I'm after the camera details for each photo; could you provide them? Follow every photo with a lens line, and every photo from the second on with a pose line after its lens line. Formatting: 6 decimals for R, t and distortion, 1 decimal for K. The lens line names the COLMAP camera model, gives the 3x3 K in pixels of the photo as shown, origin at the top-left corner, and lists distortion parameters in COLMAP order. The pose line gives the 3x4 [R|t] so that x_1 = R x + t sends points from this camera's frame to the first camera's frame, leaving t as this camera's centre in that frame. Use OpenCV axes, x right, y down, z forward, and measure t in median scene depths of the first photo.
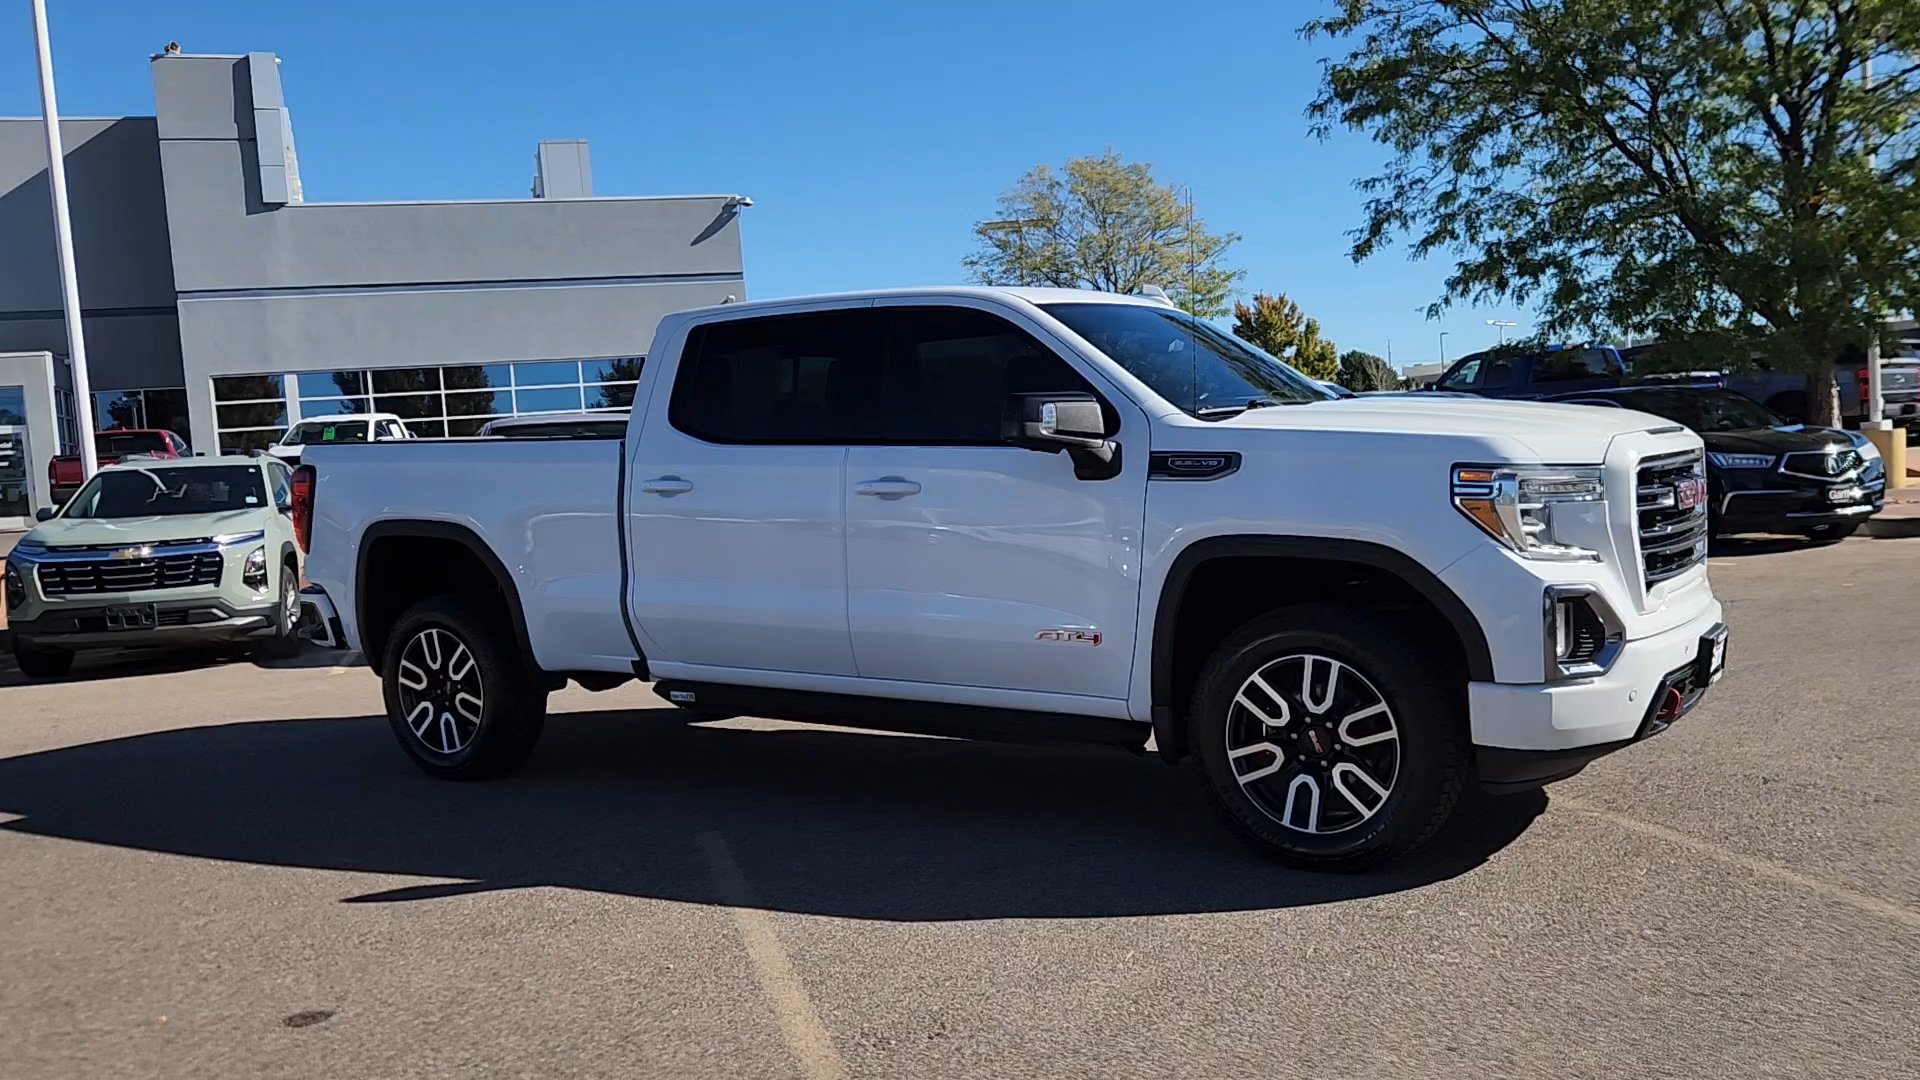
lens RADIAL K [[1621.6, 0, 950.9], [0, 1621.6, 551.3], [0, 0, 1]] dist [0.039645, -0.033715]
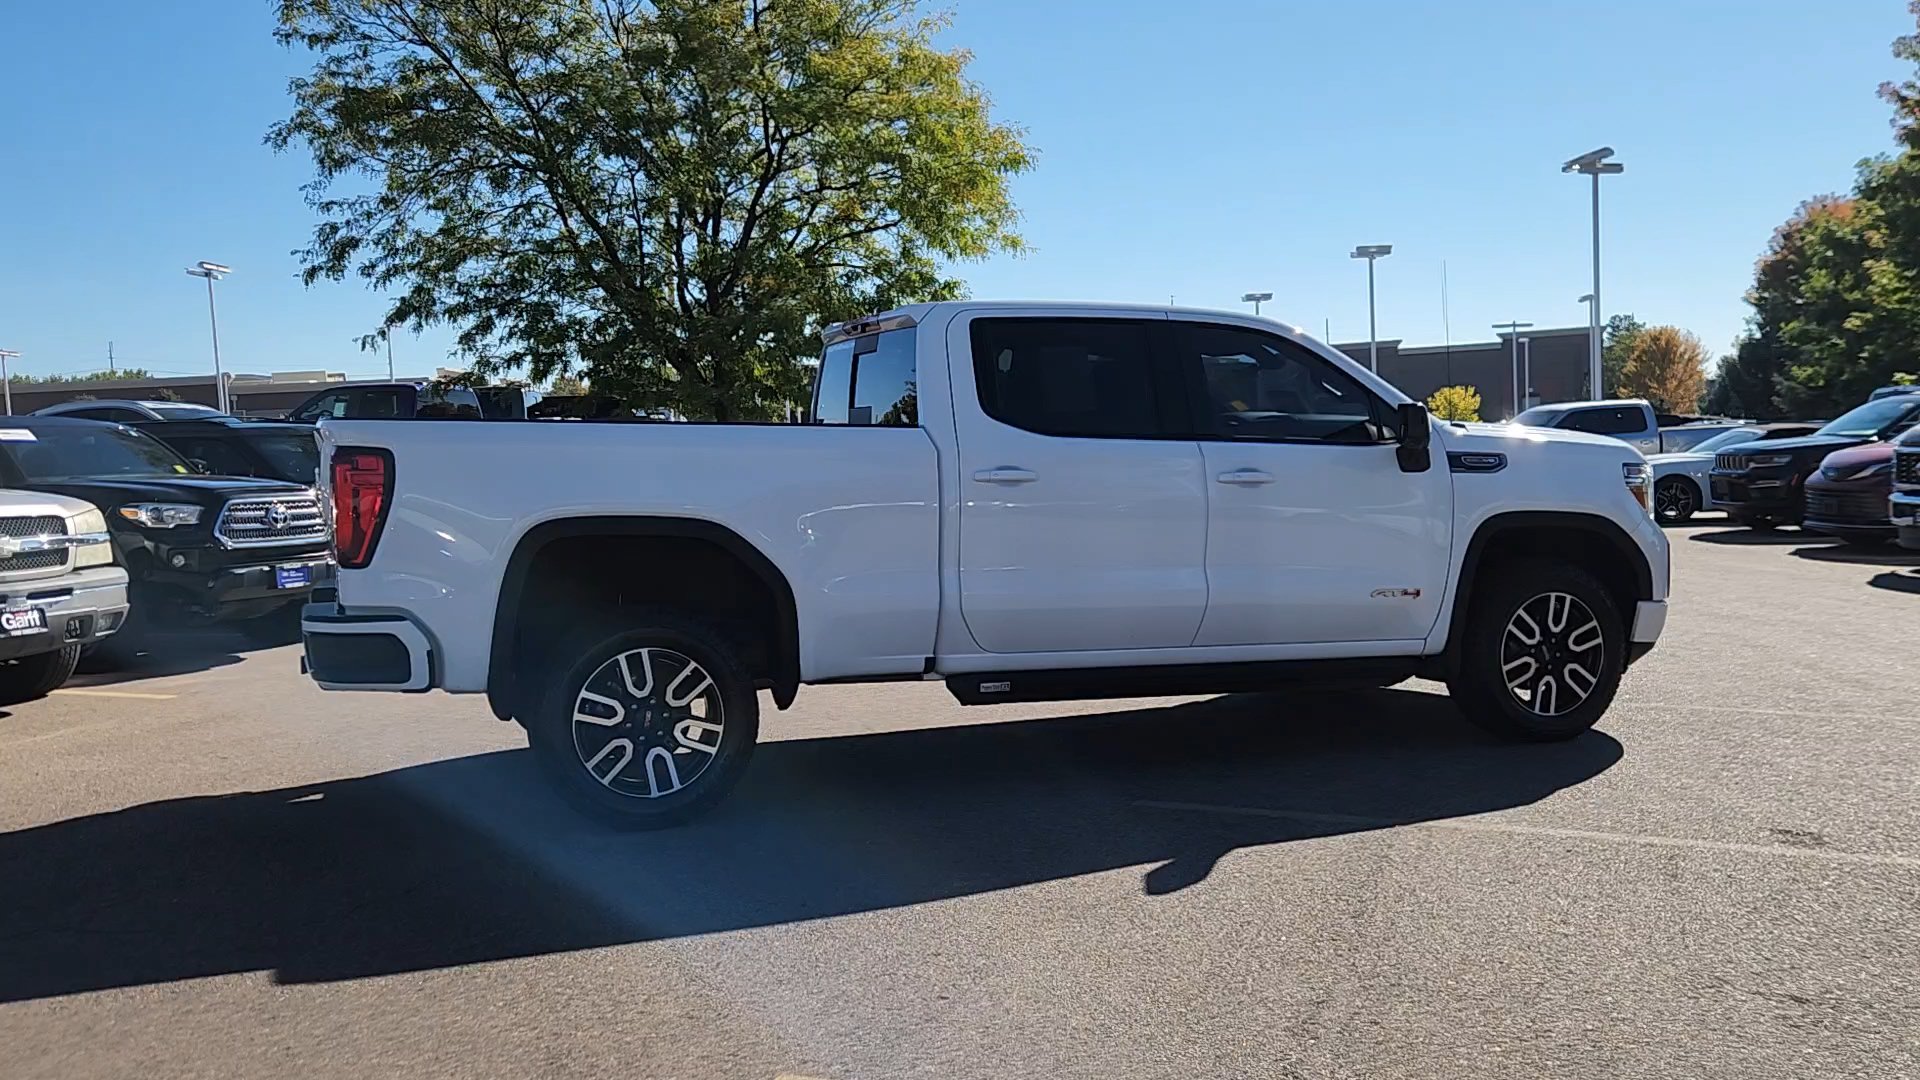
lens RADIAL K [[1621.6, 0, 944.6], [0, 1621.6, 546.5], [0, 0, 1]] dist [0.039645, -0.033715]
pose [[0.607543, -0.014757, 0.794150, -0.899255], [0.040749, 0.999090, -0.012608, 0.013128], [-0.793241, 0.040021, 0.607591, 0.383099]]
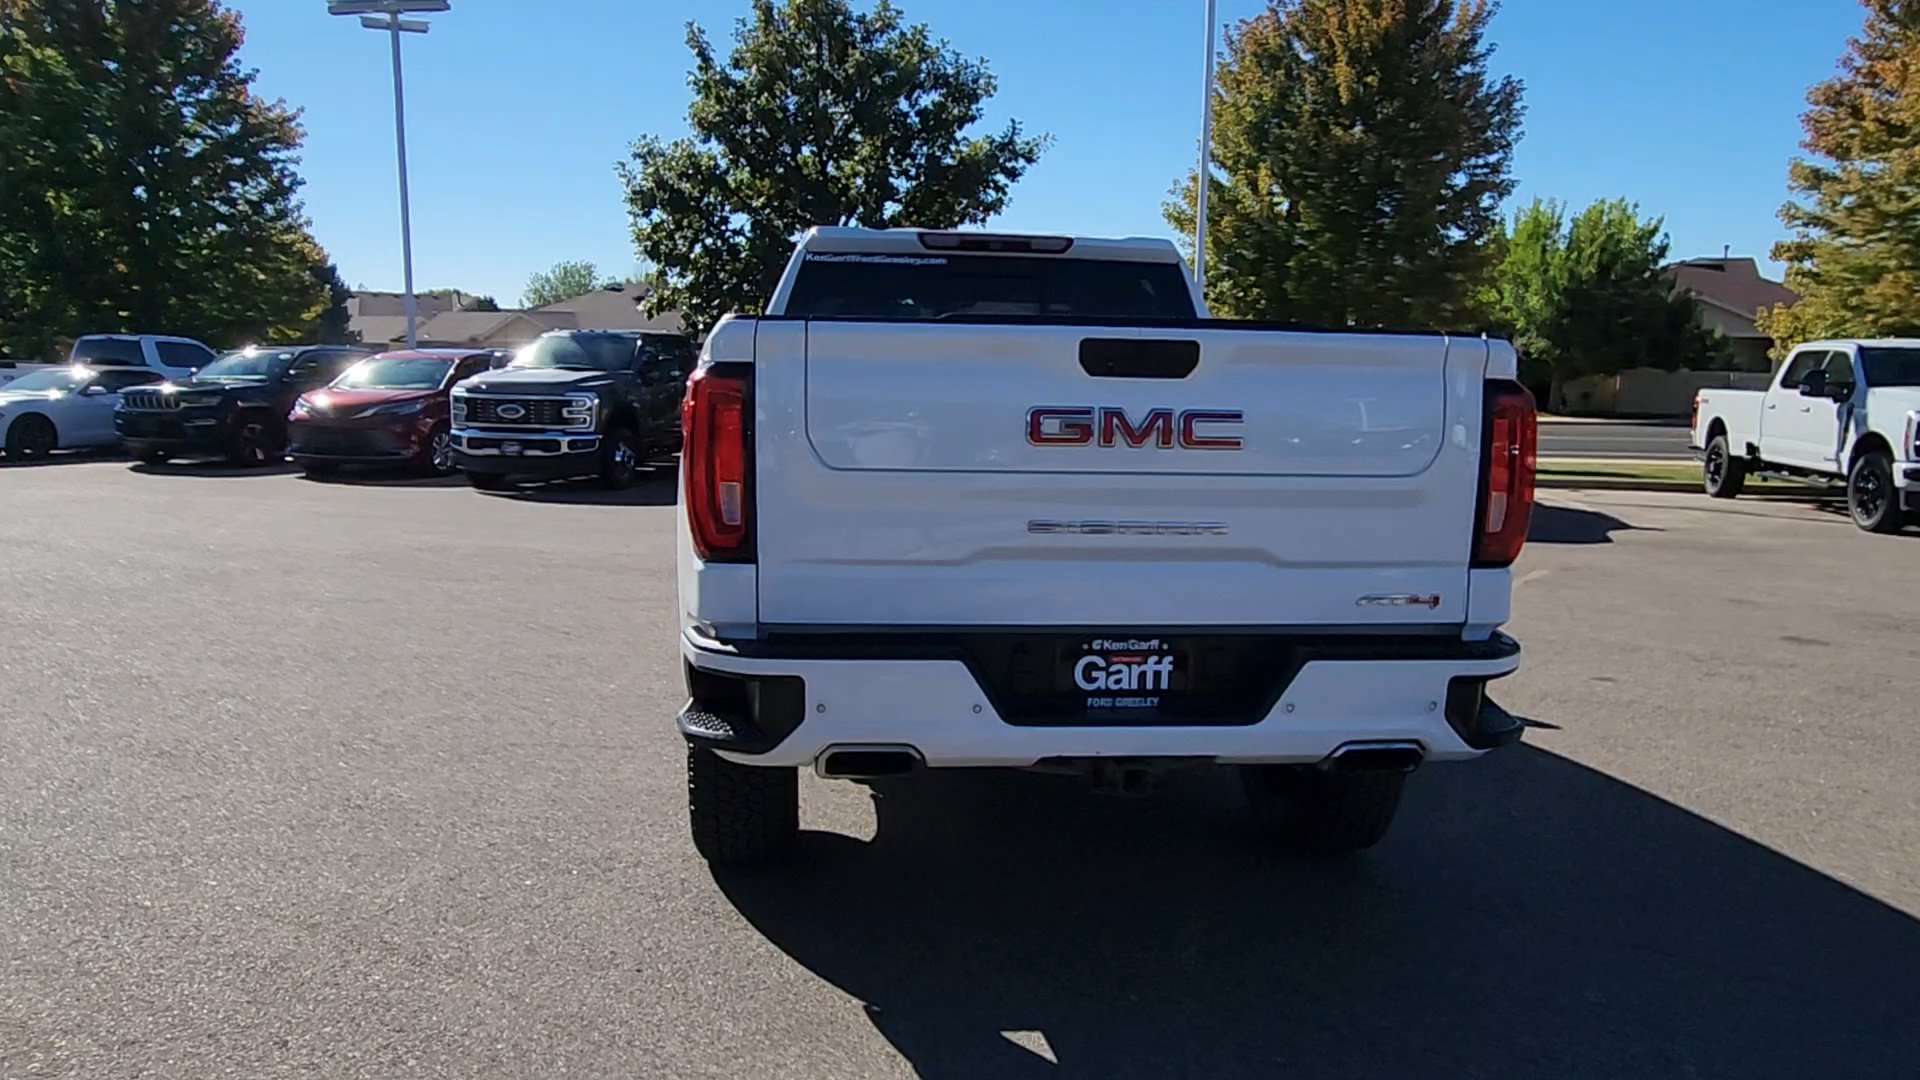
lens RADIAL K [[1326.6, 0, 950.1], [0, 1326.6, 547.8], [0, 0, 1]] dist [0.000319, 0.008168]
pose [[-0.634859, -0.058844, 0.770384, -0.657579], [0.060334, 0.990275, 0.125360, -0.069783], [-0.770268, 0.126066, -0.625135, 1.519490]]
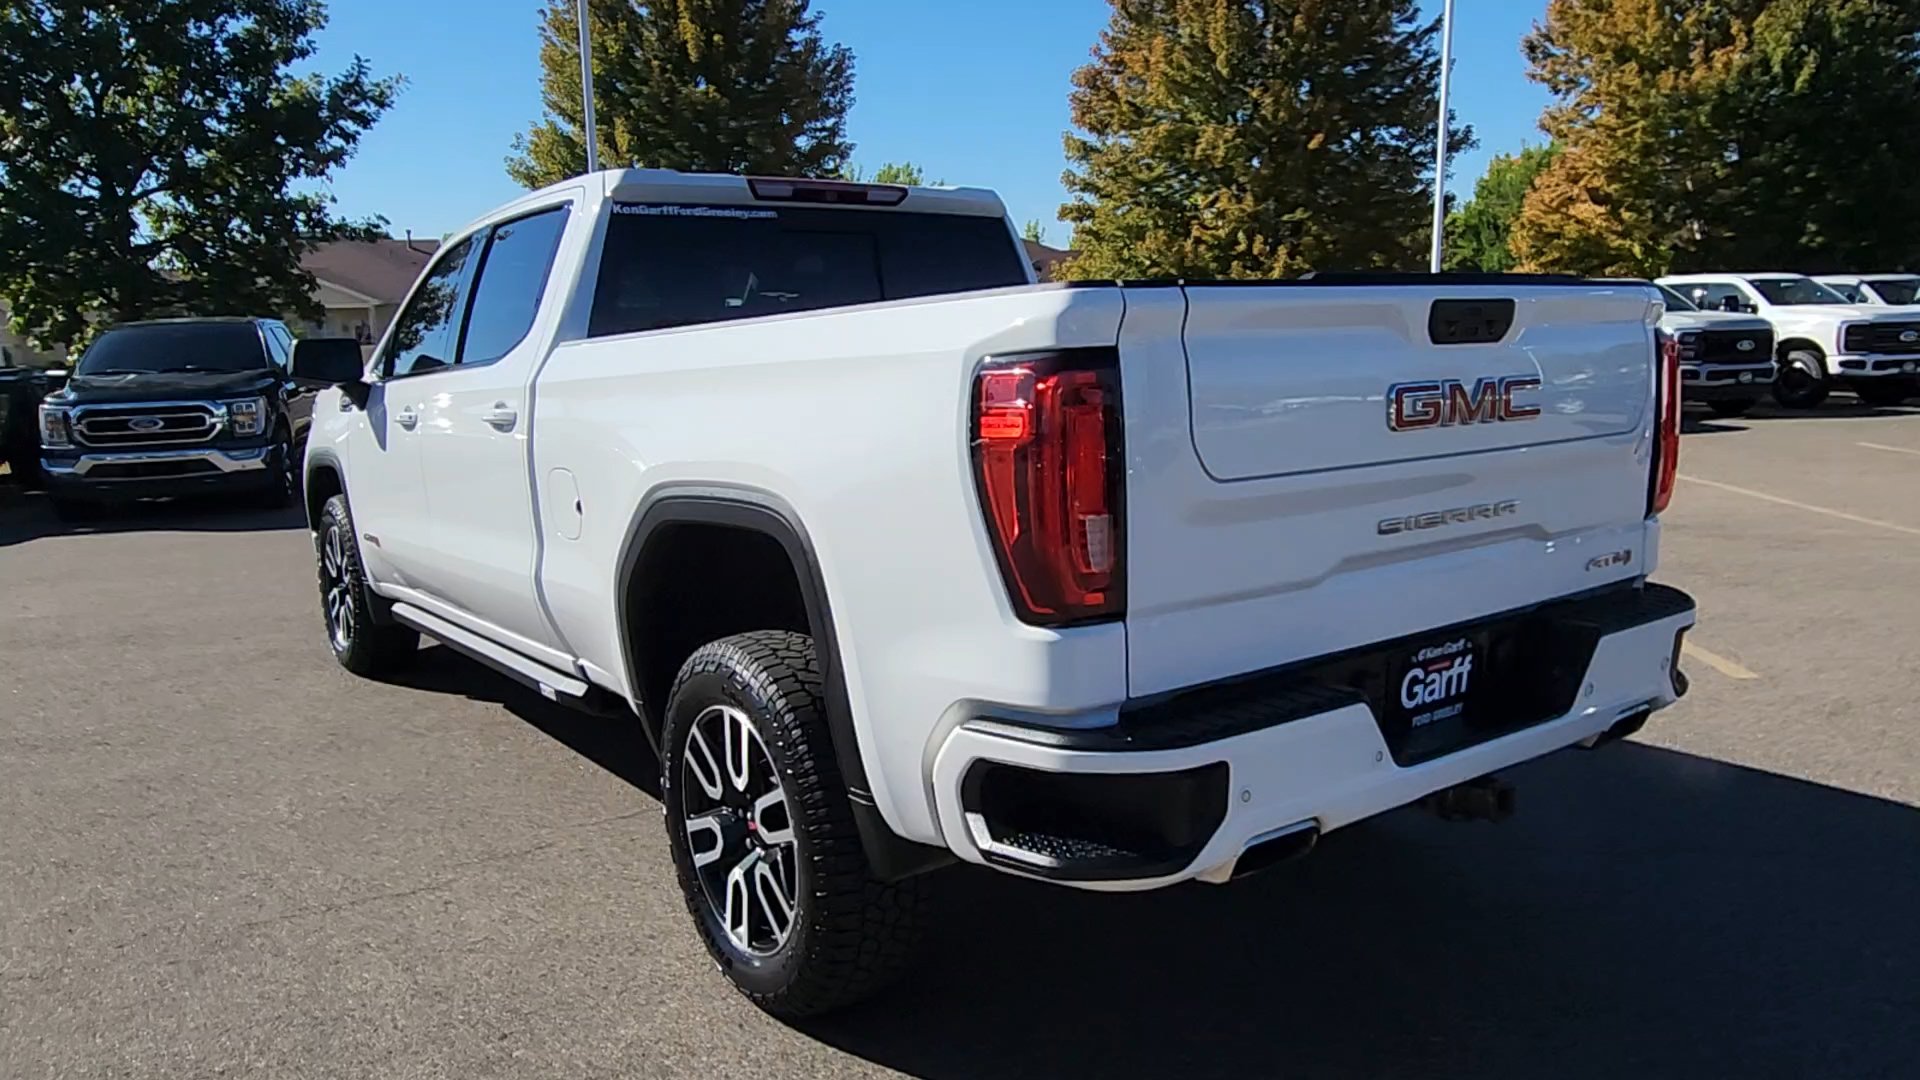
lens RADIAL K [[1326.6, 0, 951.2], [0, 1326.6, 544.8], [0, 0, 1]] dist [0.000319, 0.008168]
pose [[-0.932088, 0.021058, 0.361618, -0.381006], [0.096426, 0.976712, 0.191666, -0.095205], [-0.349161, 0.213519, -0.912412, 1.594187]]
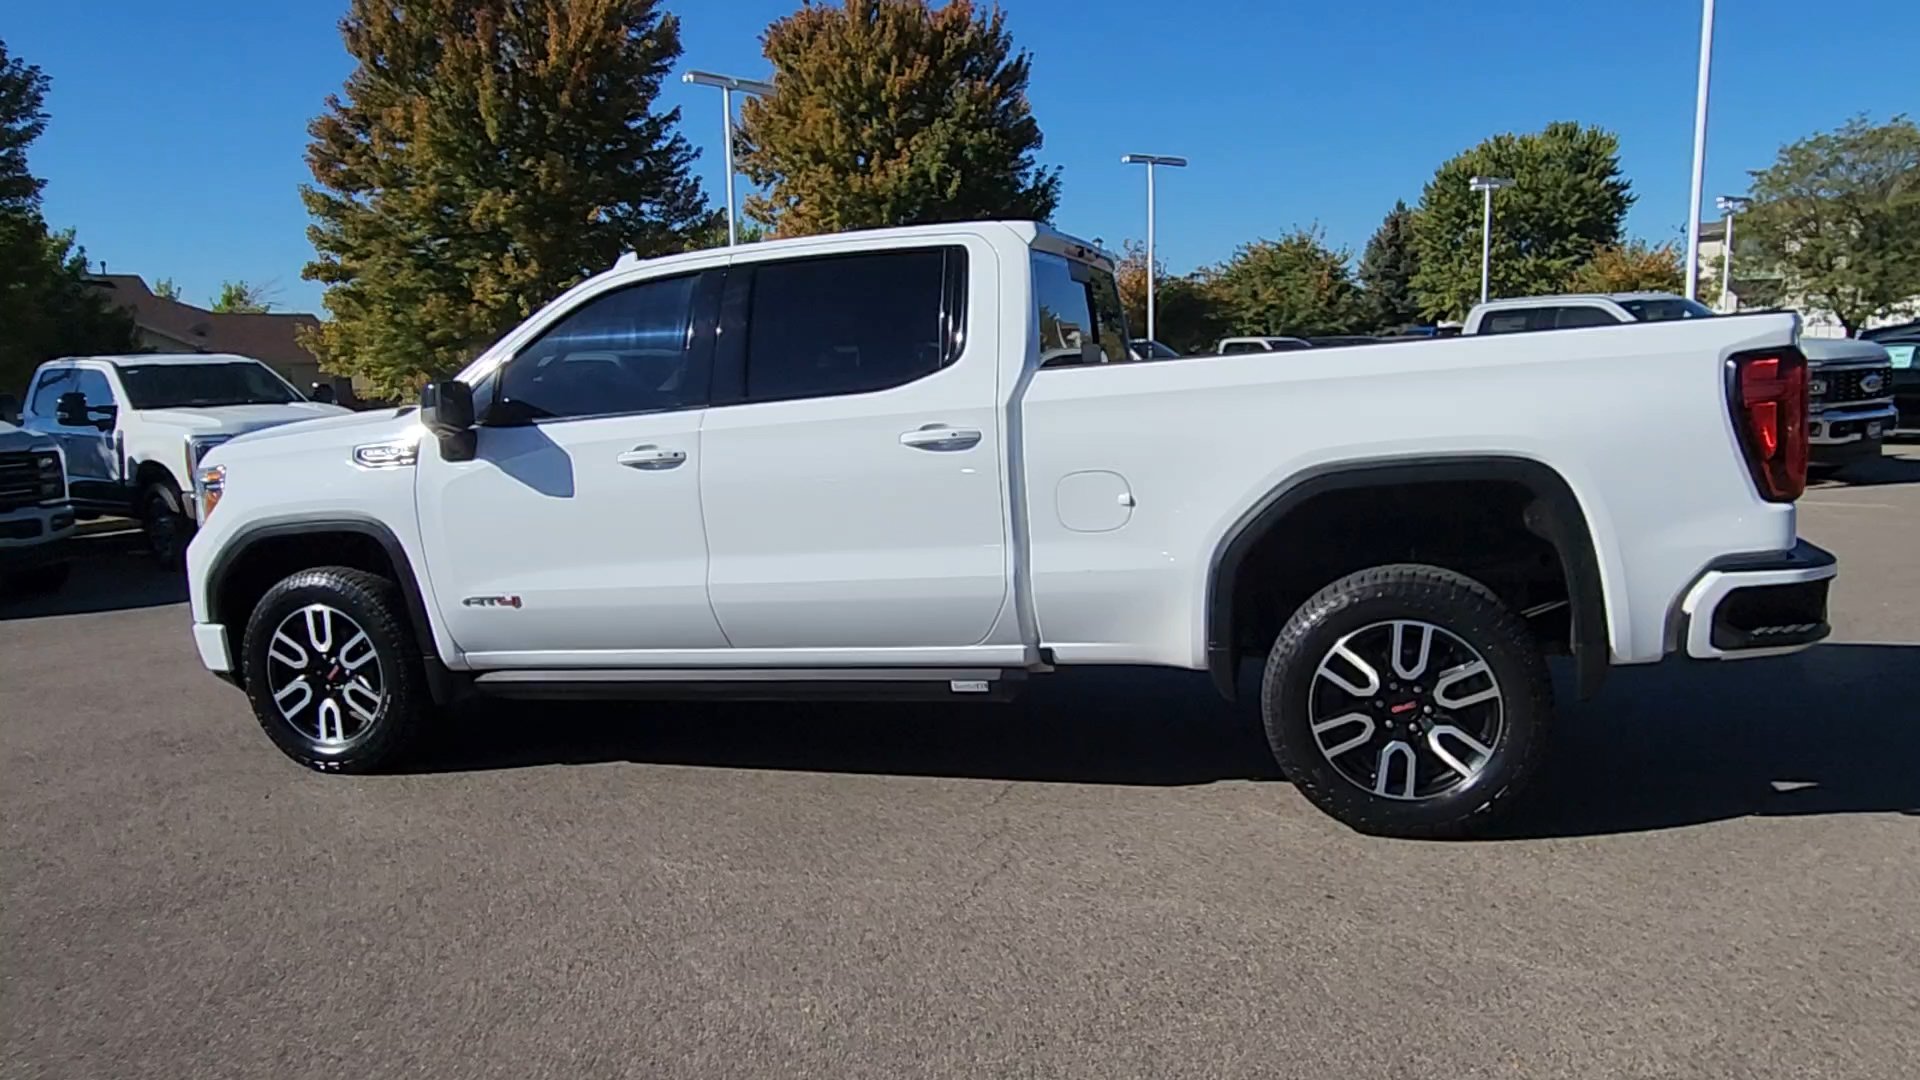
lens RADIAL K [[1326.6, 0, 953.9], [0, 1326.6, 536.9], [0, 0, 1]] dist [0.000319, 0.008168]
pose [[-0.957732, 0.125684, -0.258752, 0.154466], [0.076478, 0.978380, 0.192157, -0.131500], [0.277308, 0.164246, -0.946638, 1.729514]]
